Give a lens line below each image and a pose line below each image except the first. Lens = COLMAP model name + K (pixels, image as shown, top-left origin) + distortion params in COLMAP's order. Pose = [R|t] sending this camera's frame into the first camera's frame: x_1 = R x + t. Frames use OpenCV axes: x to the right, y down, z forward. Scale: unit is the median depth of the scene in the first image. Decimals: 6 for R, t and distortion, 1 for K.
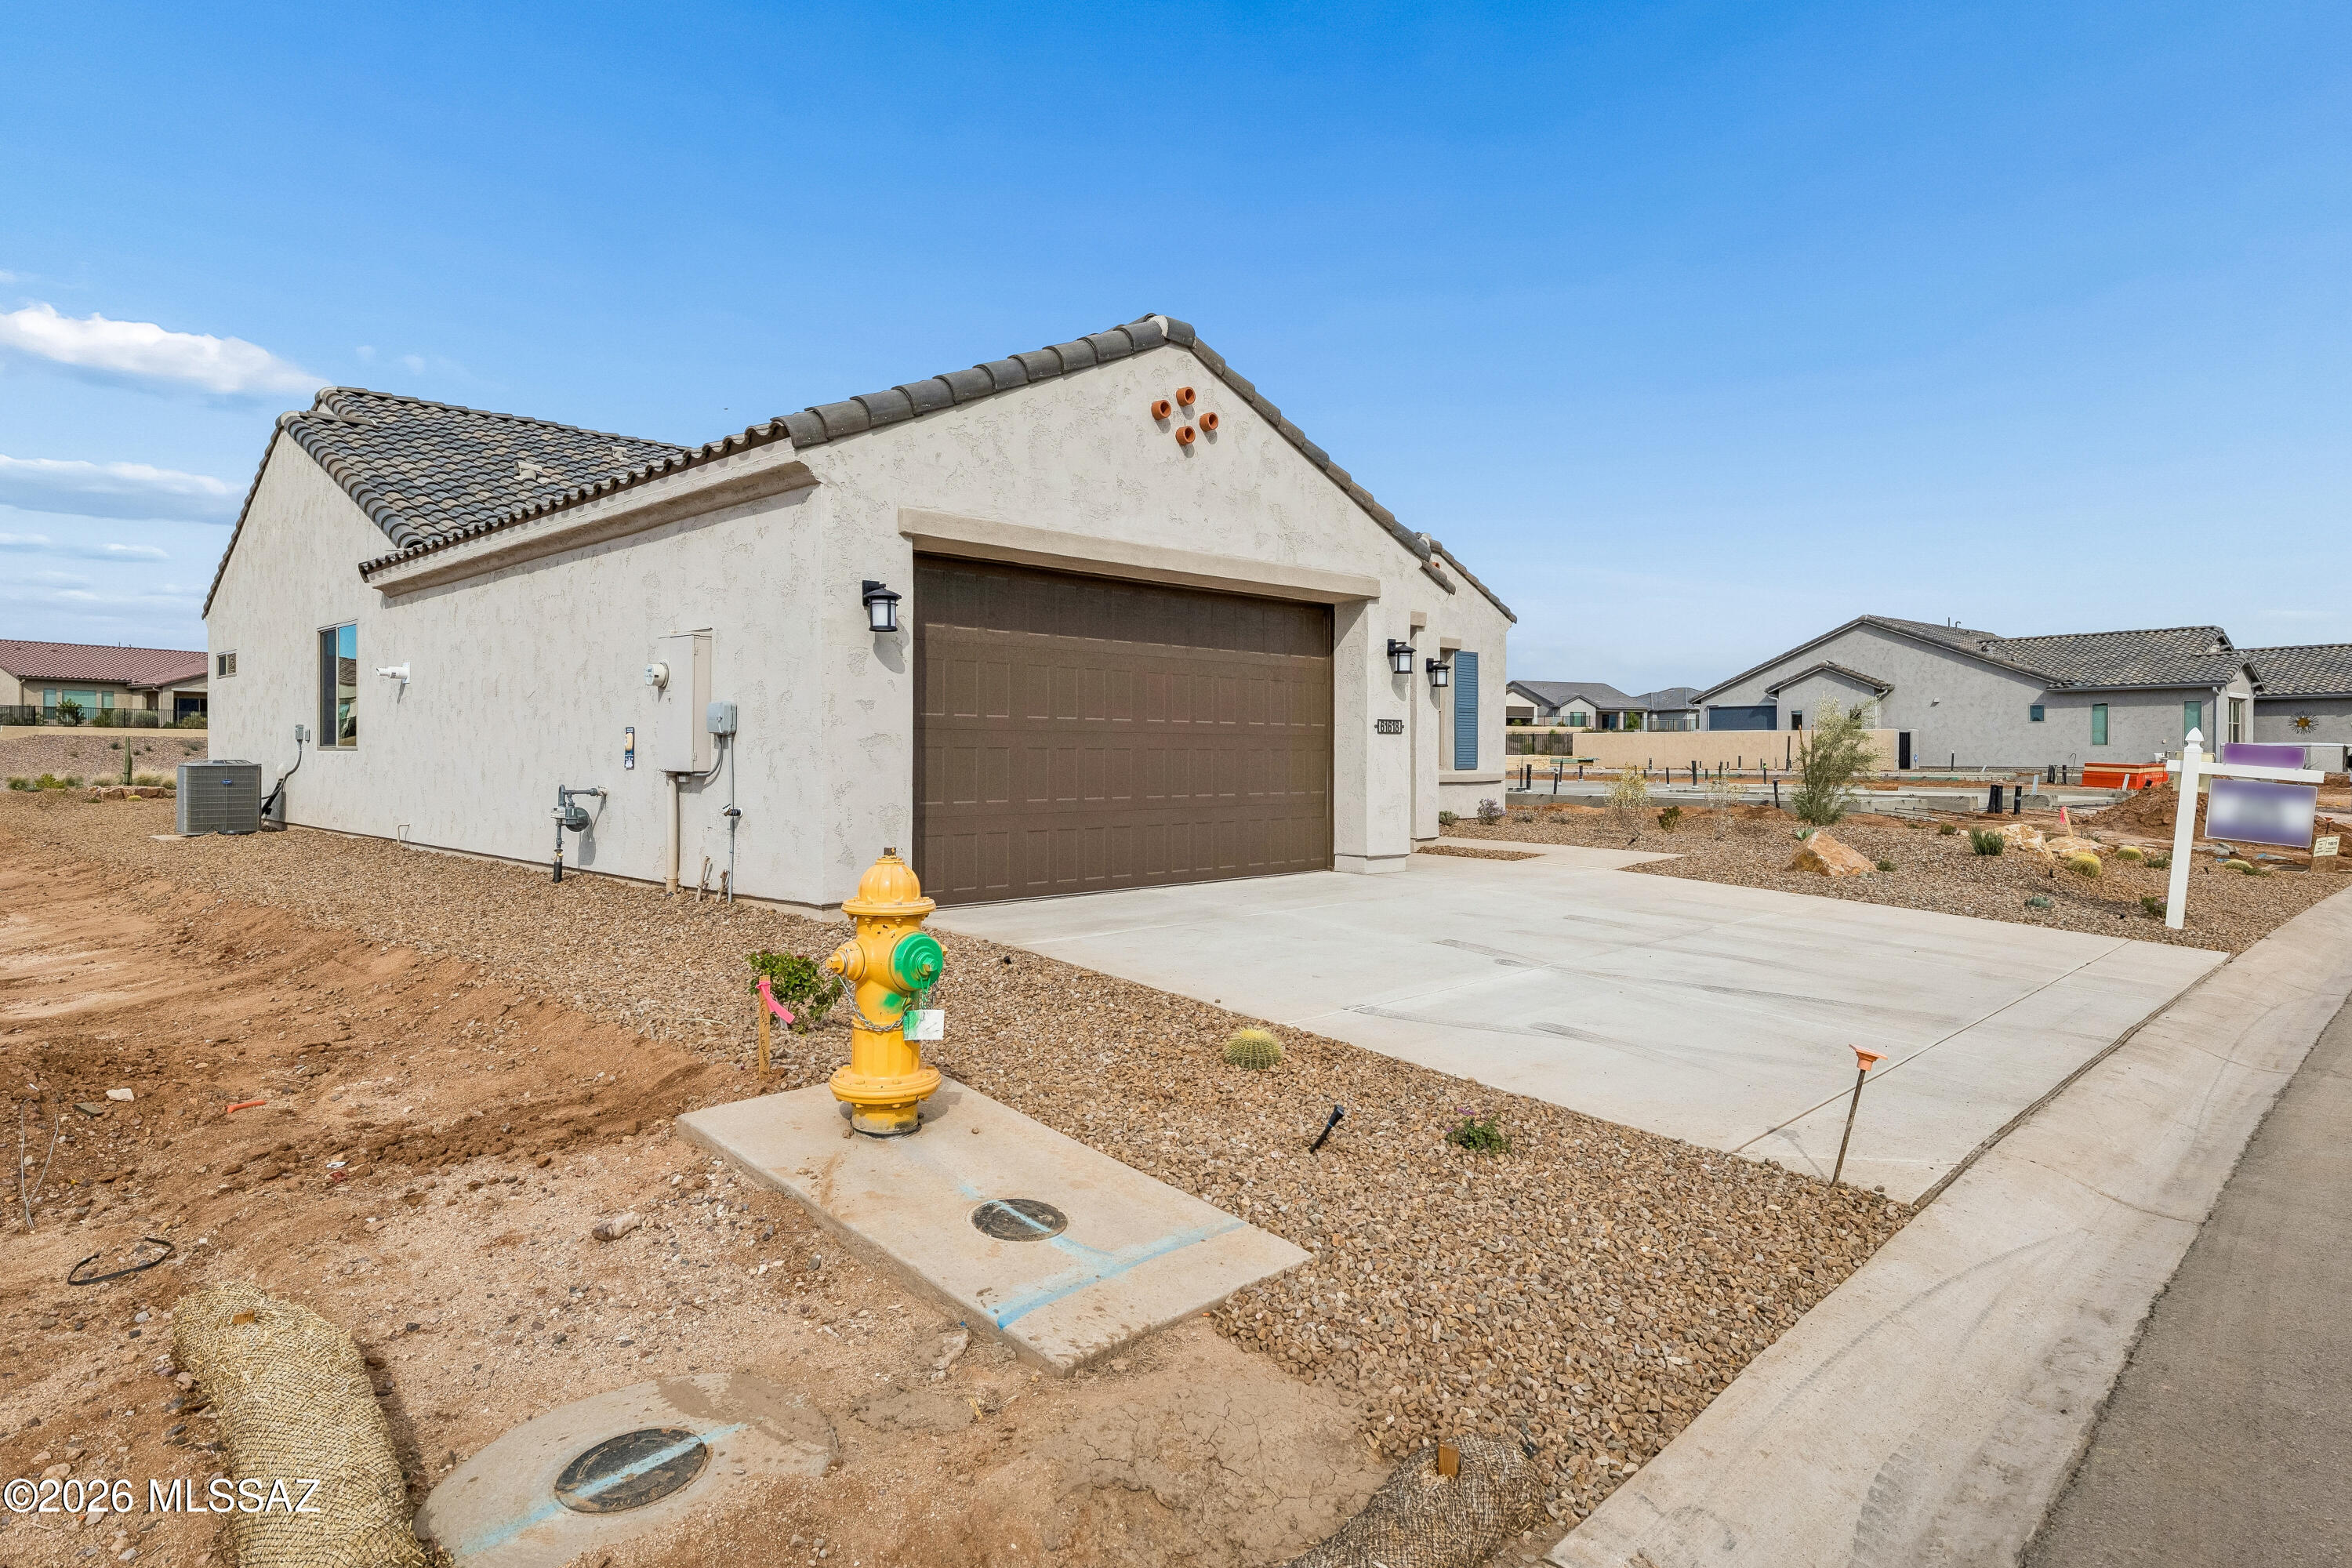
lens RADIAL K [[1311.3, 0, 1176.0], [0, 1311.3, 784.0], [0, 0, 1]] dist [0.002181, 0.000077]
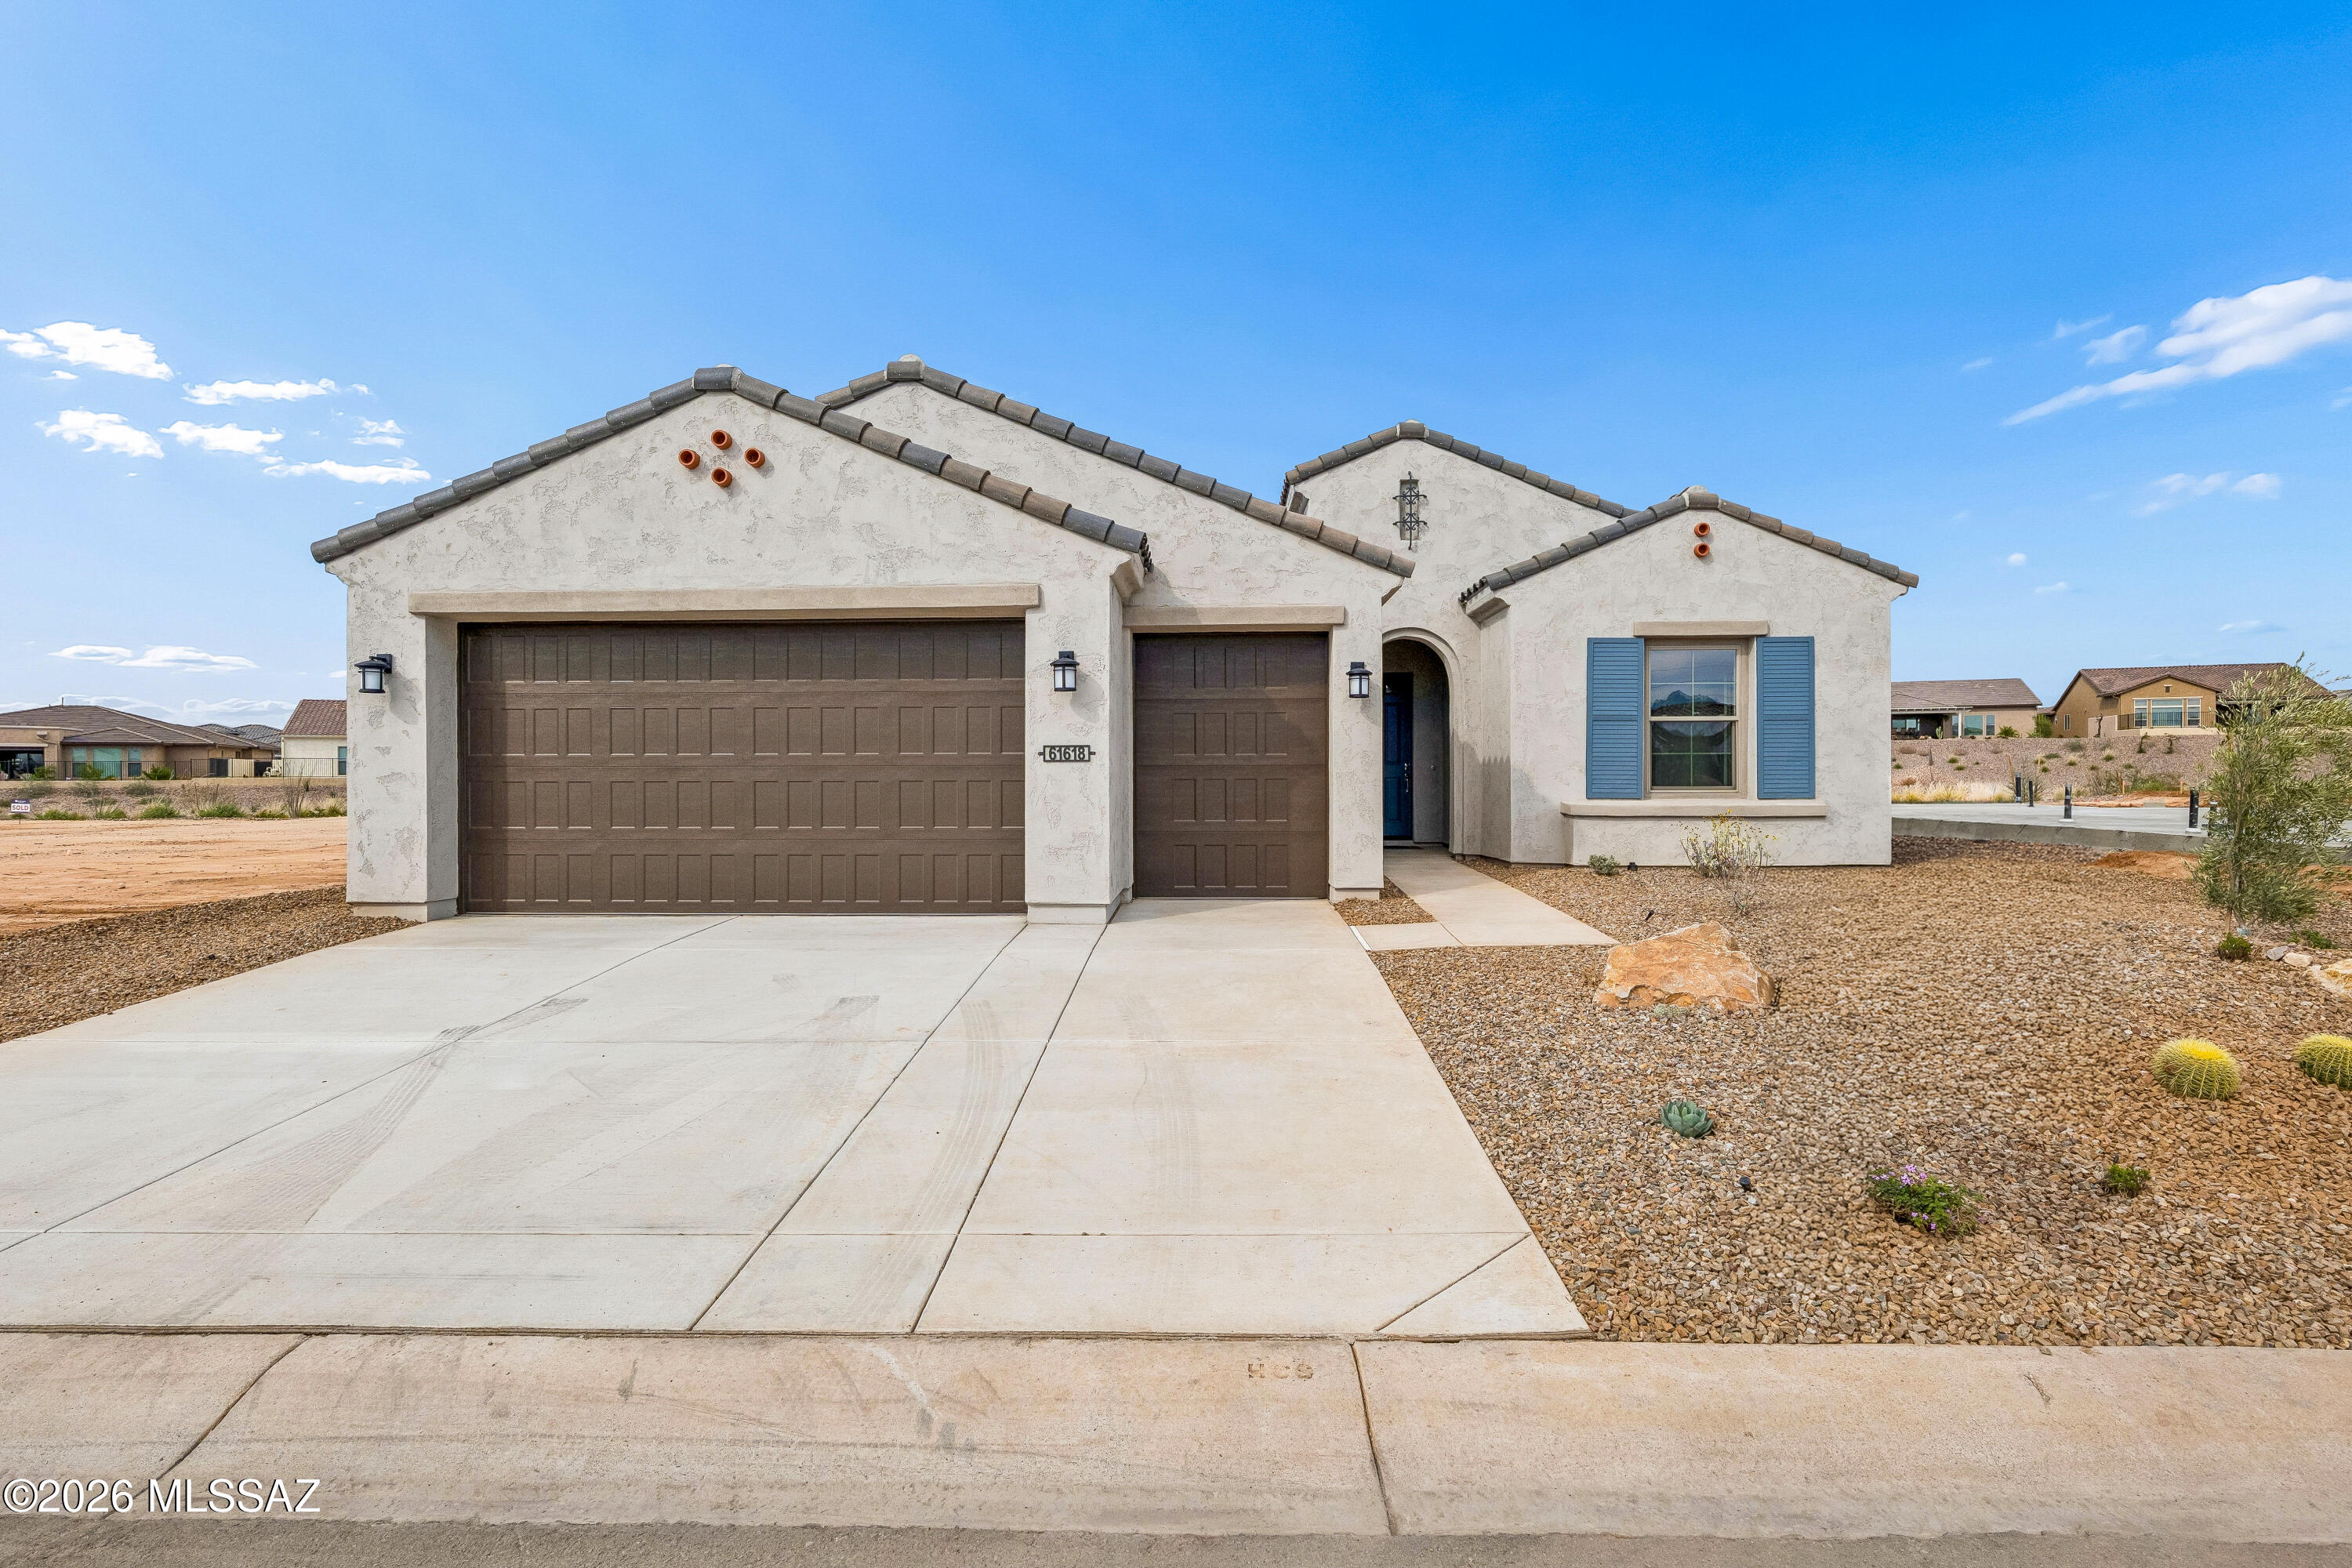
lens RADIAL K [[1142.8, 0, 1176.0], [0, 1142.8, 784.0], [0, 0, 1]] dist [0.001107, 0.000109]
pose [[0.683069, 0.005333, -0.730334, 0.944338], [-0.011999, 0.999920, -0.003921, -0.027617], [0.730255, 0.011441, 0.683078, 0.679247]]
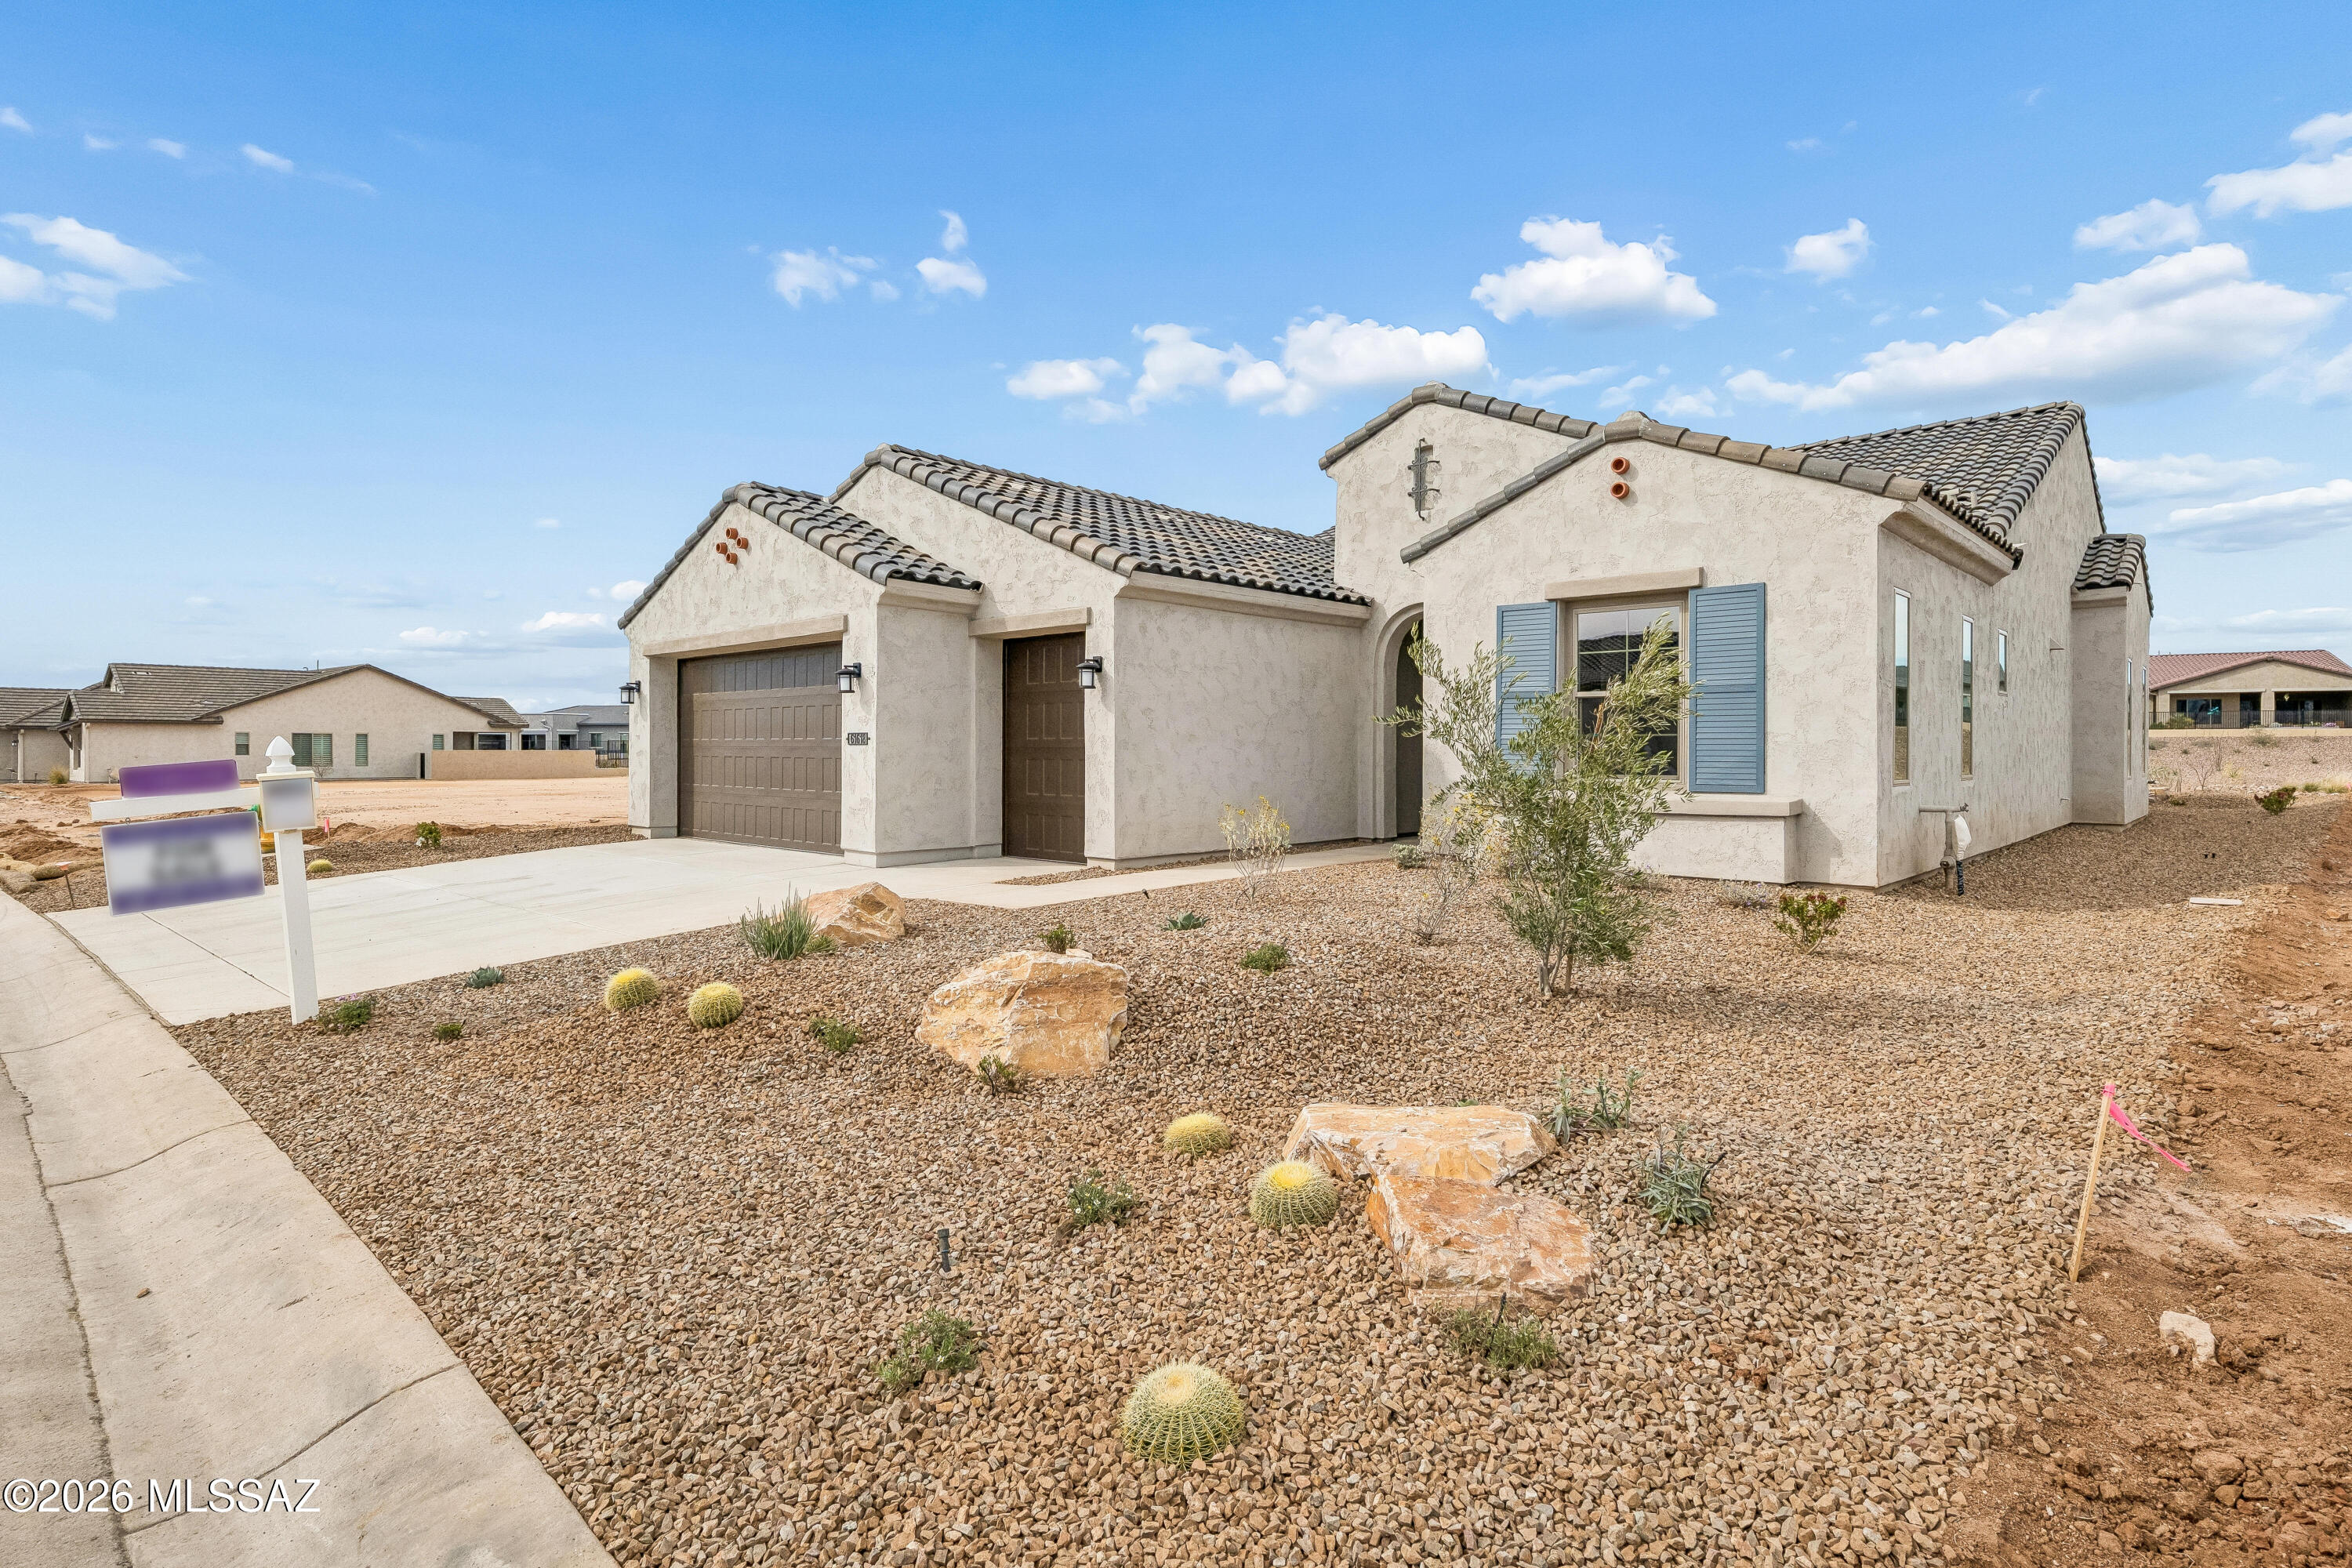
lens RADIAL K [[1197.6, 0, 1175.8], [0, 1197.6, 746.9], [0, 0, 1]] dist [0.014992, -0.000020]
pose [[0.025197, -0.001406, -0.999682, 1.528913], [-0.024107, 0.999707, -0.002014, -0.051814], [0.999392, 0.024150, 0.025156, 1.568384]]
